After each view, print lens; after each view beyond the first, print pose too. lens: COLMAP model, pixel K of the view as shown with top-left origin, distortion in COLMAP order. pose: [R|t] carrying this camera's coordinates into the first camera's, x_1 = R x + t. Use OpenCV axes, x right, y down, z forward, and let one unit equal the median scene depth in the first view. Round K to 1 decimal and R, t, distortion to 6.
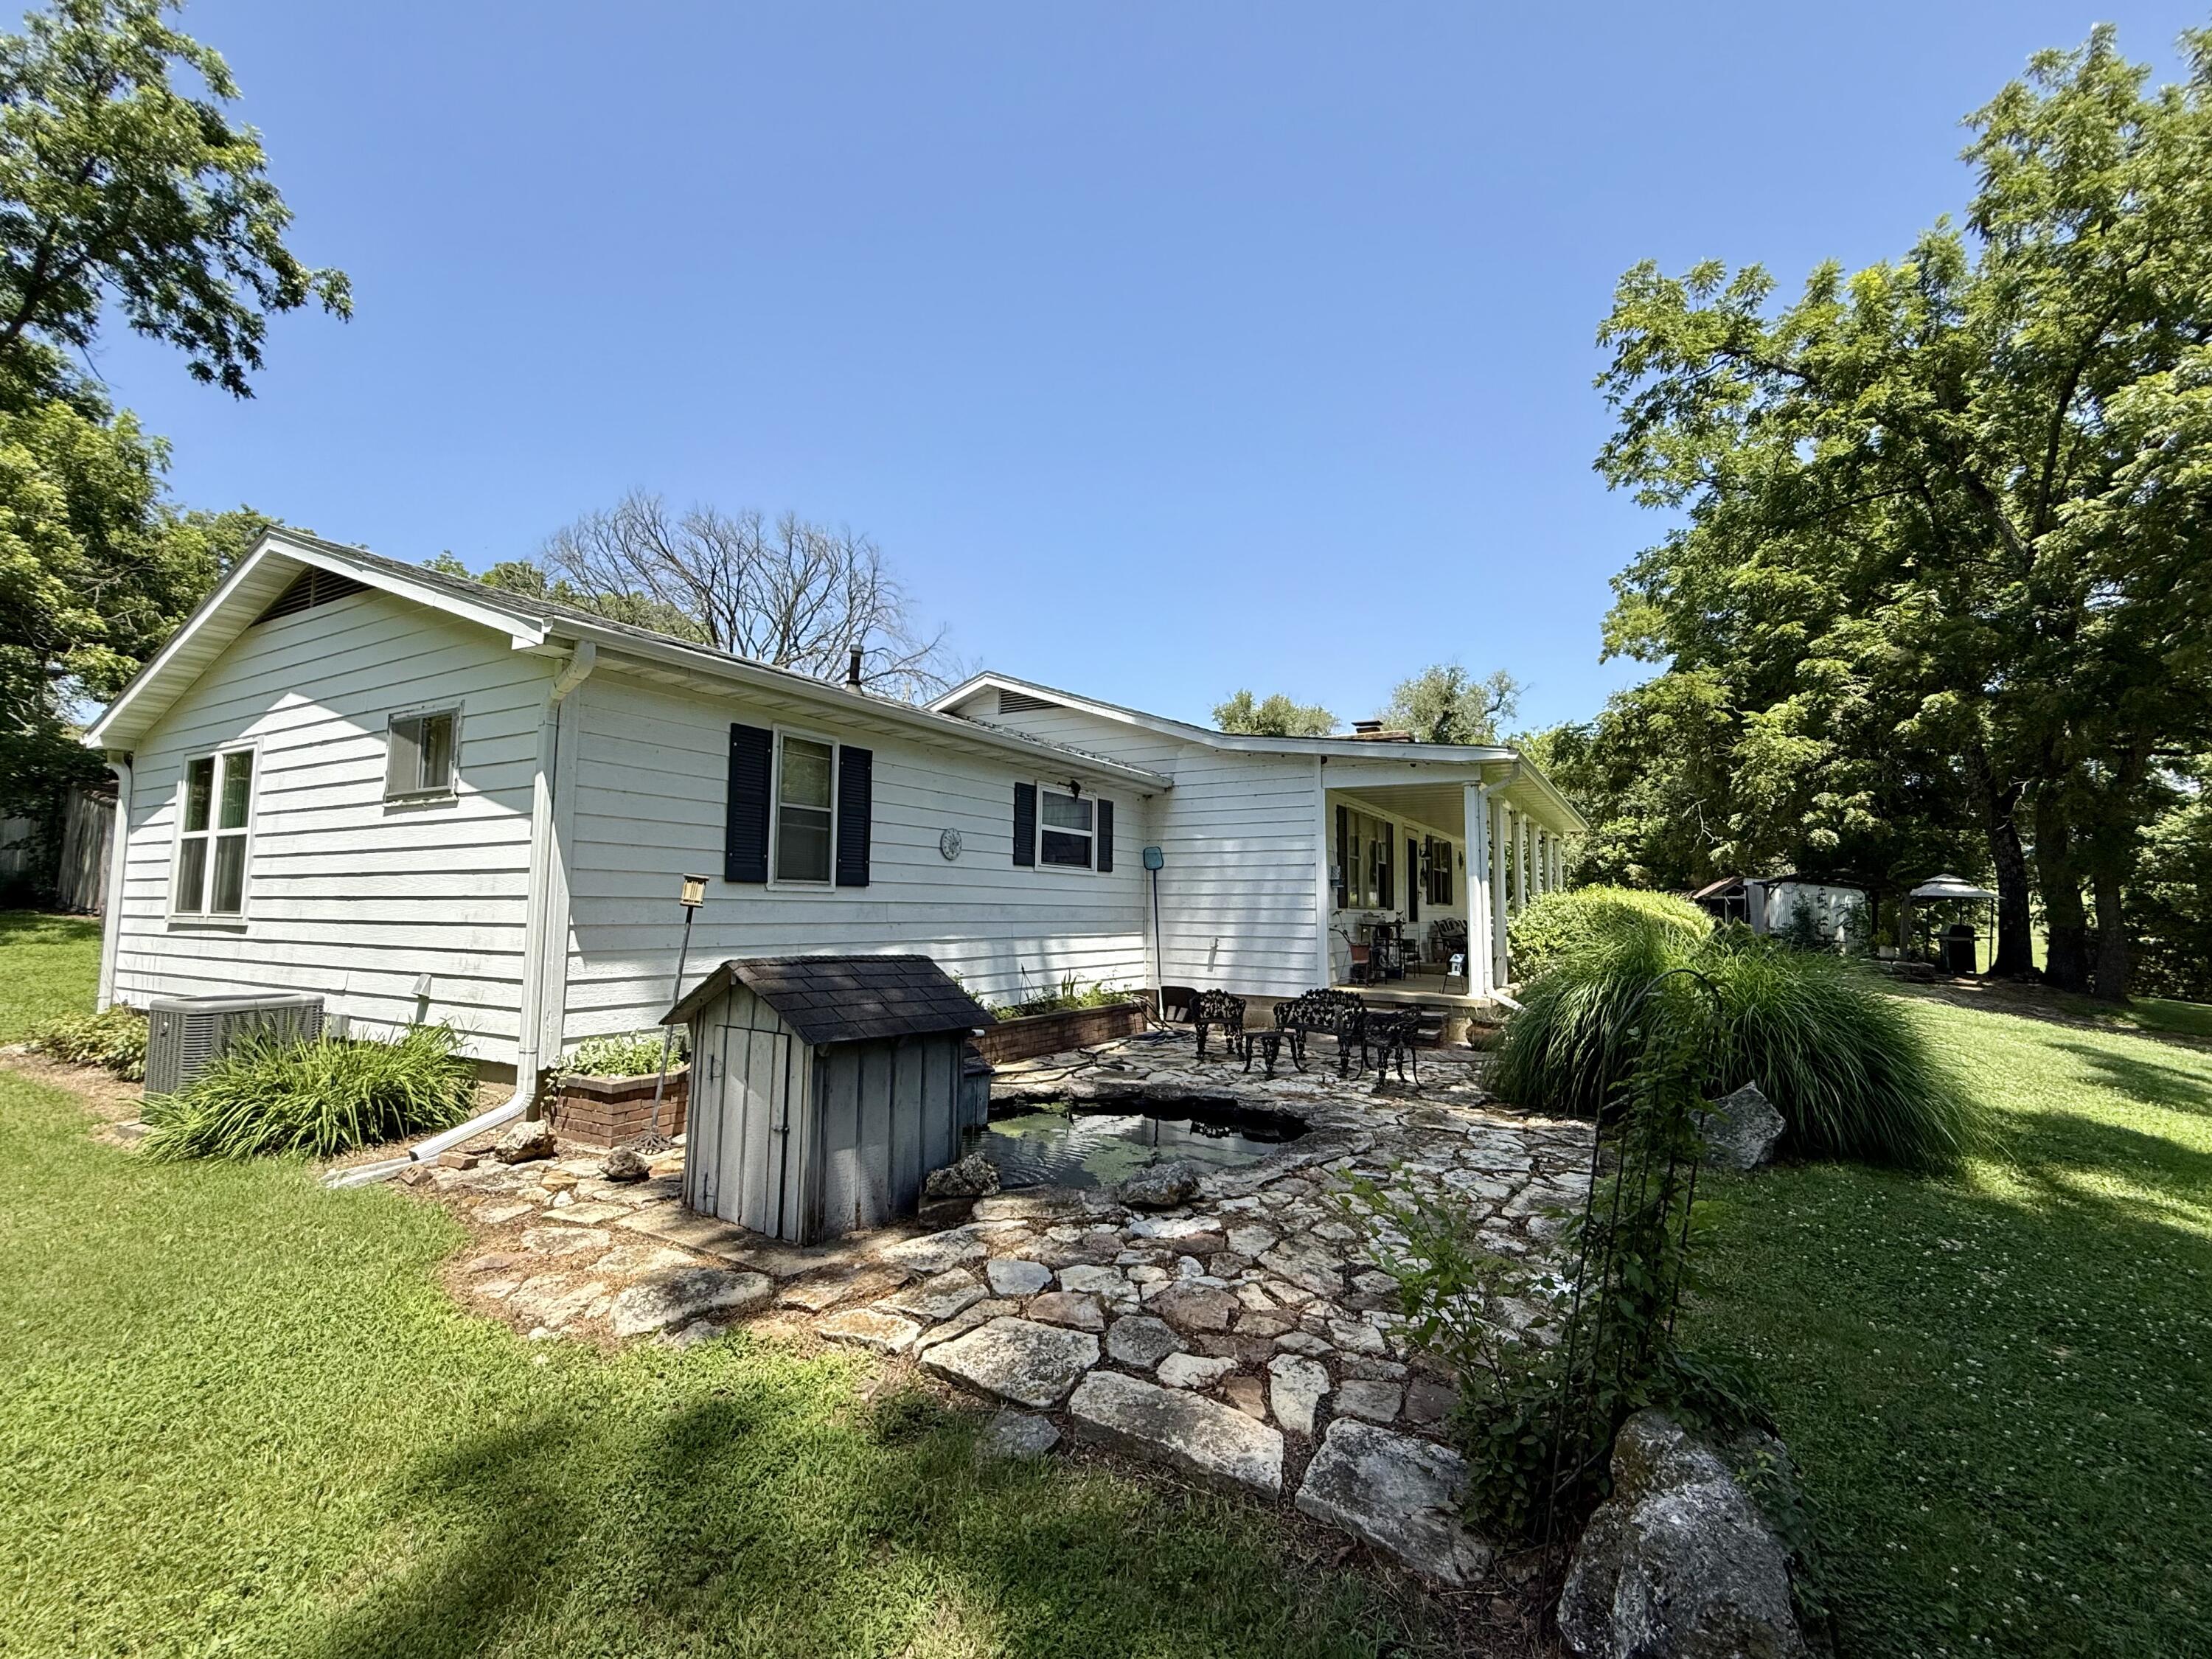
lens RADIAL K [[989.6, 0, 1106.0], [0, 989.6, 829.5], [0, 0, 1]] dist [-0.014526, 0.000162]
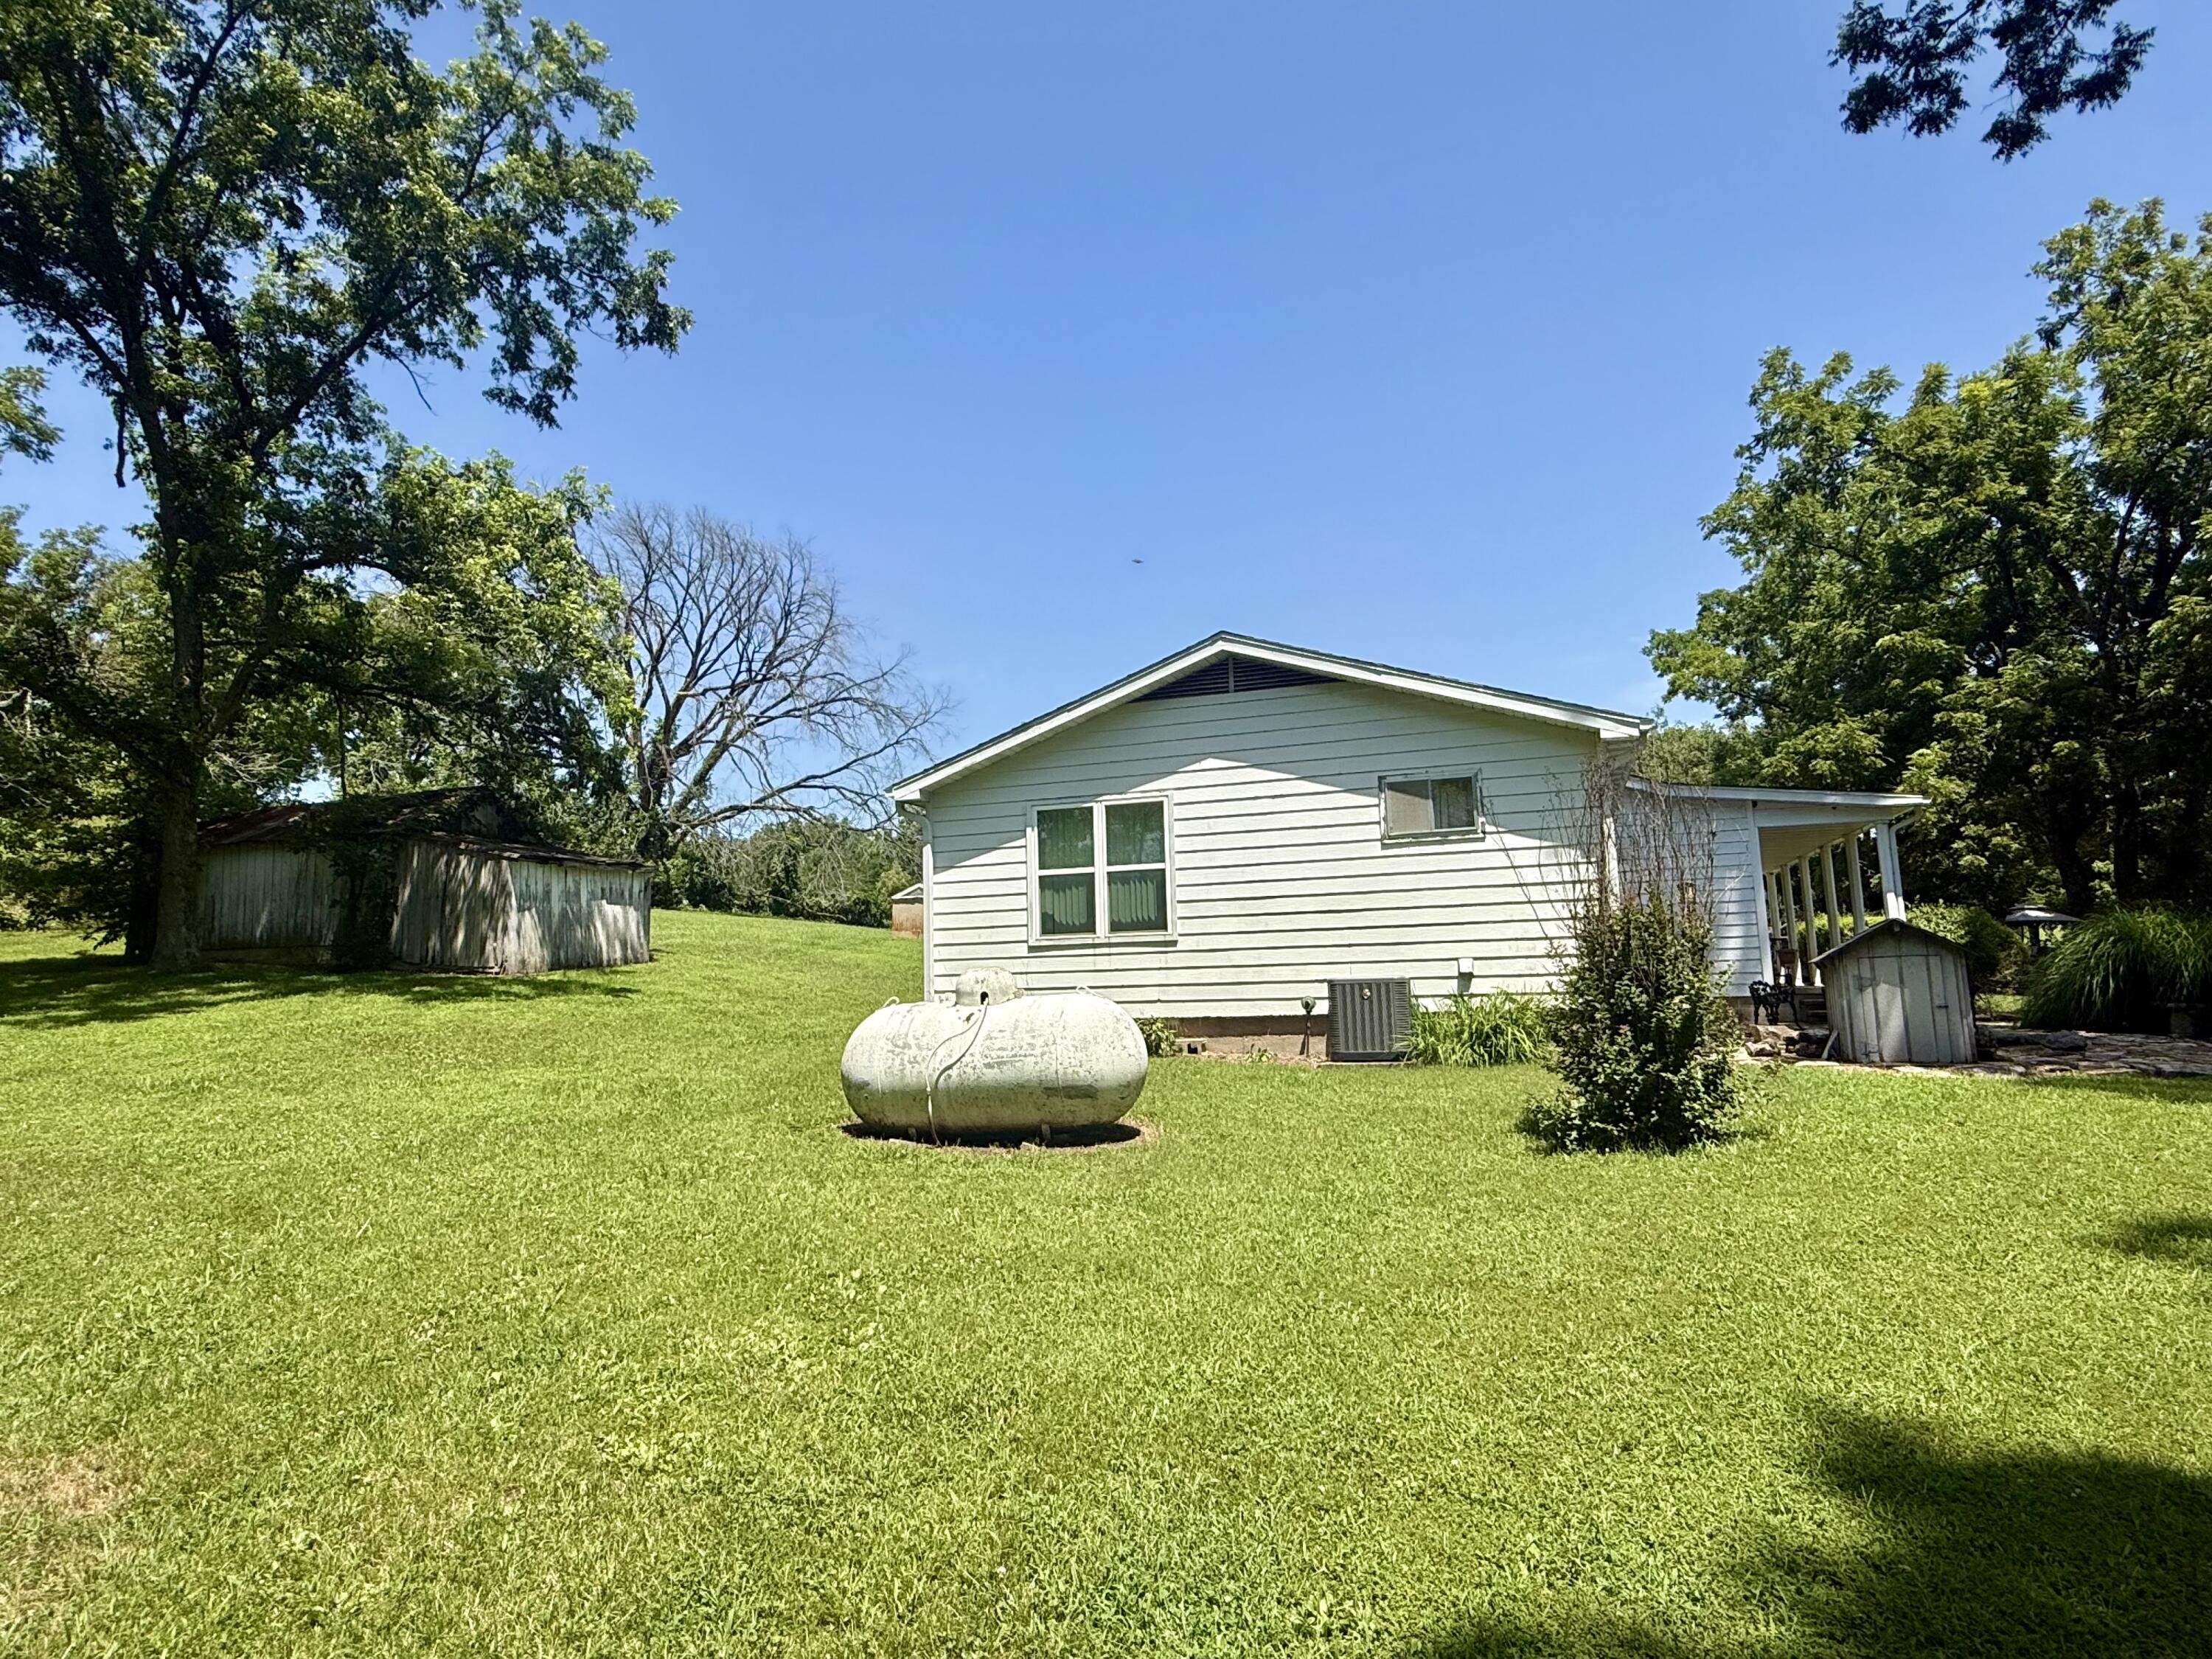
lens RADIAL K [[1192.0, 0, 1103.9], [0, 1192.0, 872.2], [0, 0, 1]] dist [-0.005404, -0.000576]
pose [[0.983115, -0.018591, 0.182043, -0.580732], [0.019705, 0.999797, -0.004312, 0.006768], [-0.181926, 0.007826, 0.983281, -0.235660]]
